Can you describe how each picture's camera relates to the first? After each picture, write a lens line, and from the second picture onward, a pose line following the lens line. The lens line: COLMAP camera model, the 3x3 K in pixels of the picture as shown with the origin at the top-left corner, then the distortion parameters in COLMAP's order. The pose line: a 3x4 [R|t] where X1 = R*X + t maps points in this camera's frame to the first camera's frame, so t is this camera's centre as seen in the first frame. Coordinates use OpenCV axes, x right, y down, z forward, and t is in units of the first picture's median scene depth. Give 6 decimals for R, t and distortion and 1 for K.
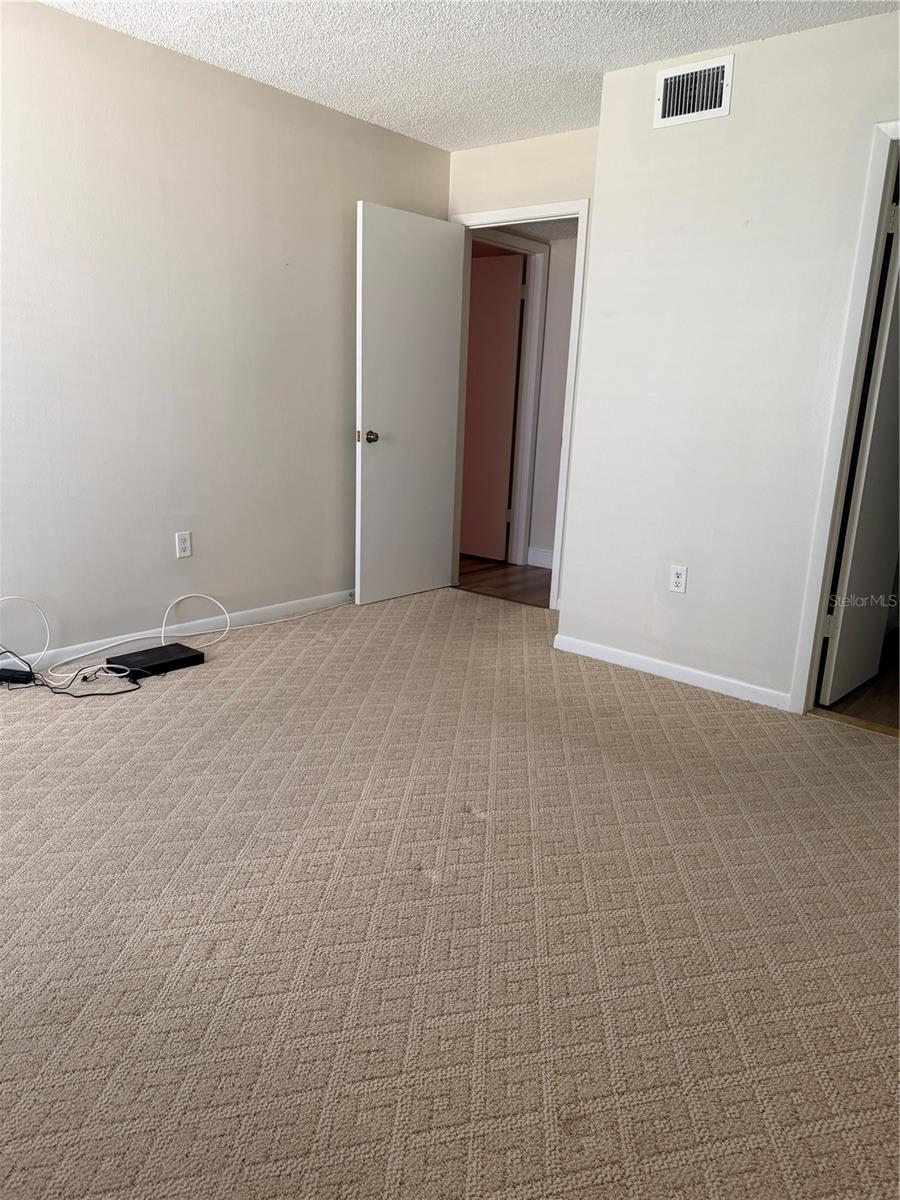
lens RADIAL K [[851.5, 0, 450.0], [0, 851.5, 600.0], [0, 0, 1]] dist [0.170141, -0.318524]
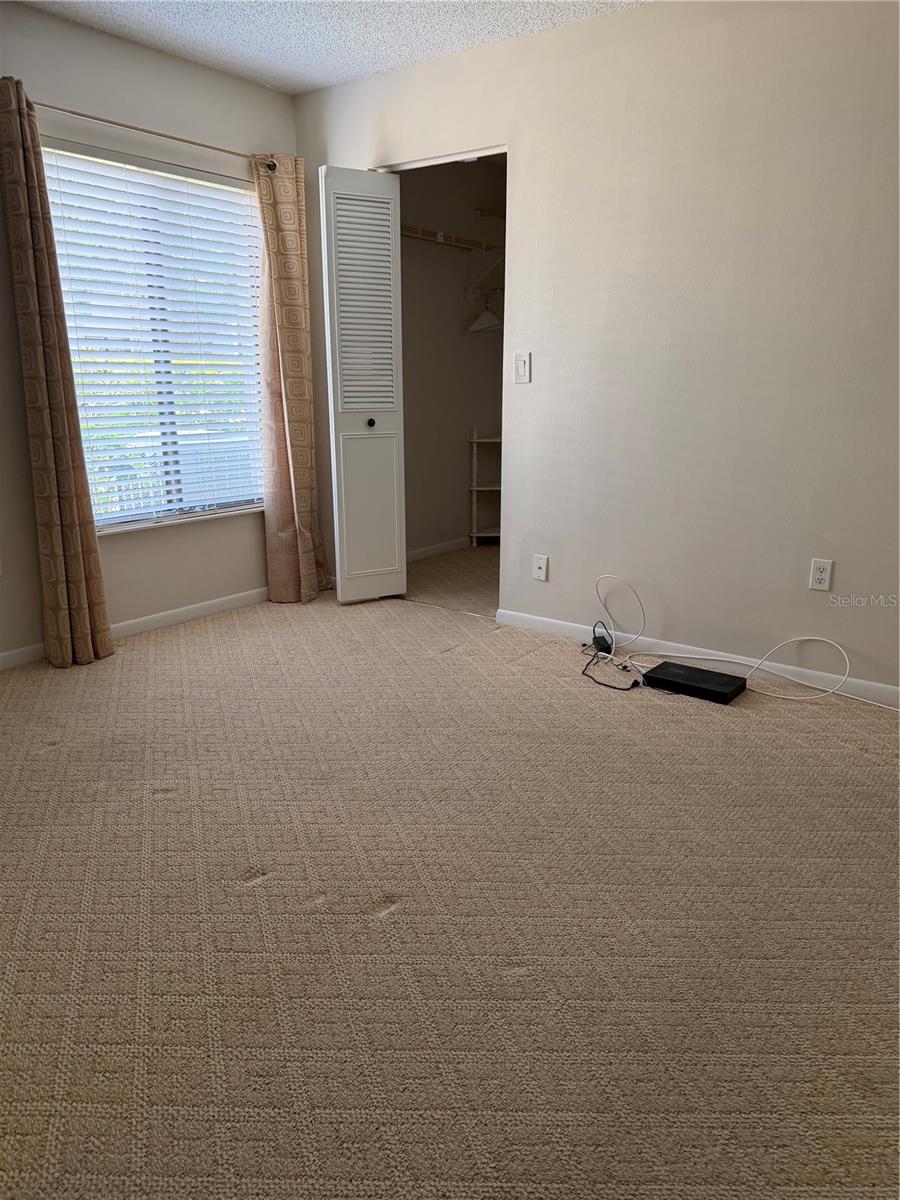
lens RADIAL K [[851.5, 0, 450.0], [0, 851.5, 600.0], [0, 0, 1]] dist [0.170141, -0.318524]
pose [[0.030211, 0.218796, -0.975303, 0.516245], [-0.233738, 0.950241, 0.205933, -0.137352], [0.971830, 0.221744, 0.079848, 0.643394]]
